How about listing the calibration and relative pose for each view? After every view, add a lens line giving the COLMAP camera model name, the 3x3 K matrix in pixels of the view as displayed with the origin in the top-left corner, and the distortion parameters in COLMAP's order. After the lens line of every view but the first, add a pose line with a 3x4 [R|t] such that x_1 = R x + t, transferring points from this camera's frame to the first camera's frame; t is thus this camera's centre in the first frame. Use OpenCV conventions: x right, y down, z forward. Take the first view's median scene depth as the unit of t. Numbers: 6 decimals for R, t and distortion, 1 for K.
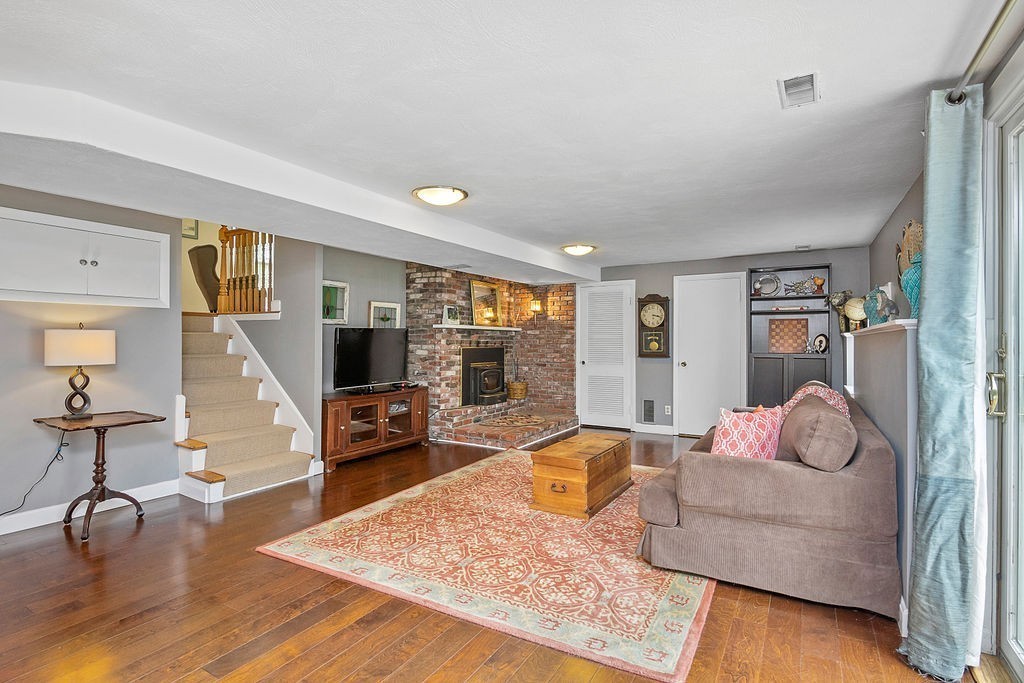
lens RADIAL K [[501.1, 0, 509.4], [0, 501.1, 340.1], [0, 0, 1]] dist [0.002312, 0.000083]
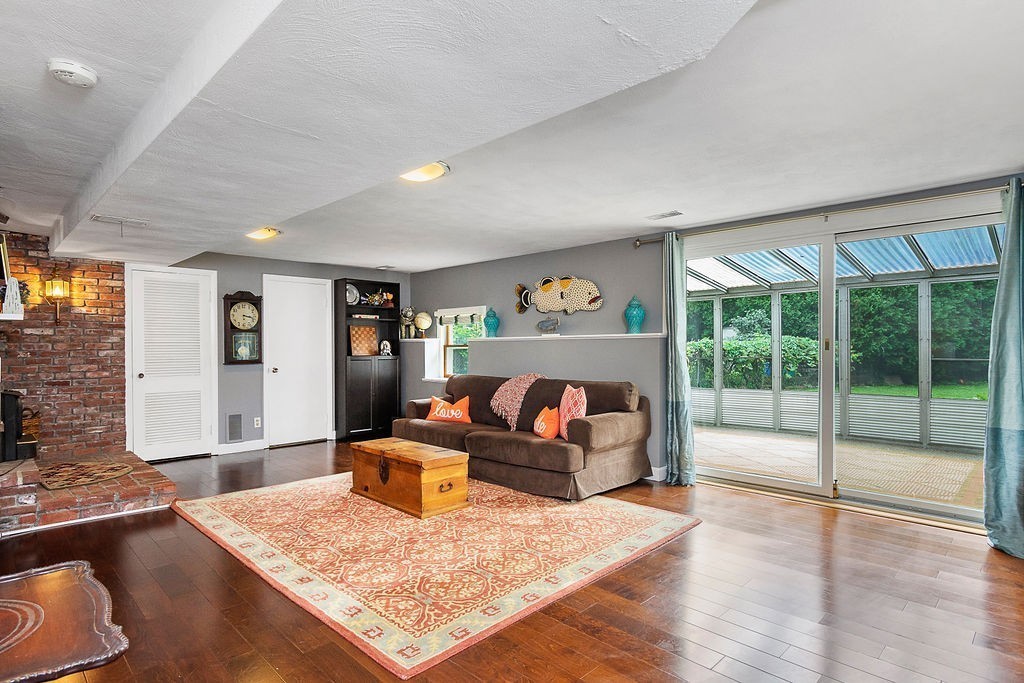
lens RADIAL K [[539.4, 0, 507.9], [0, 539.4, 343.8], [0, 0, 1]] dist [-0.002461, -0.000339]
pose [[0.260564, 0.003550, 0.965450, -0.501047], [0.002190, 0.999988, -0.004268, 0.004085], [-0.965454, 0.003226, 0.260553, 0.316655]]
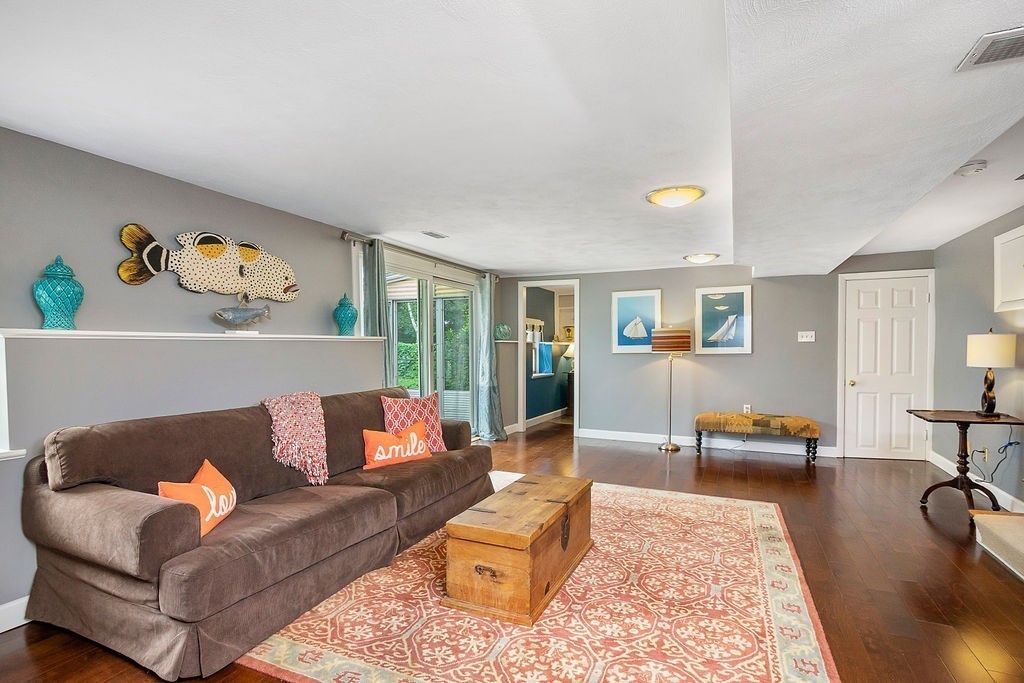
lens RADIAL K [[501.1, 0, 509.4], [0, 501.1, 340.1], [0, 0, 1]] dist [0.002312, 0.000083]
pose [[-0.995538, 0.001979, -0.094344, 0.144321], [0.002812, 0.999958, -0.008703, -0.000605], [0.094323, -0.008929, -0.995502, 1.011614]]
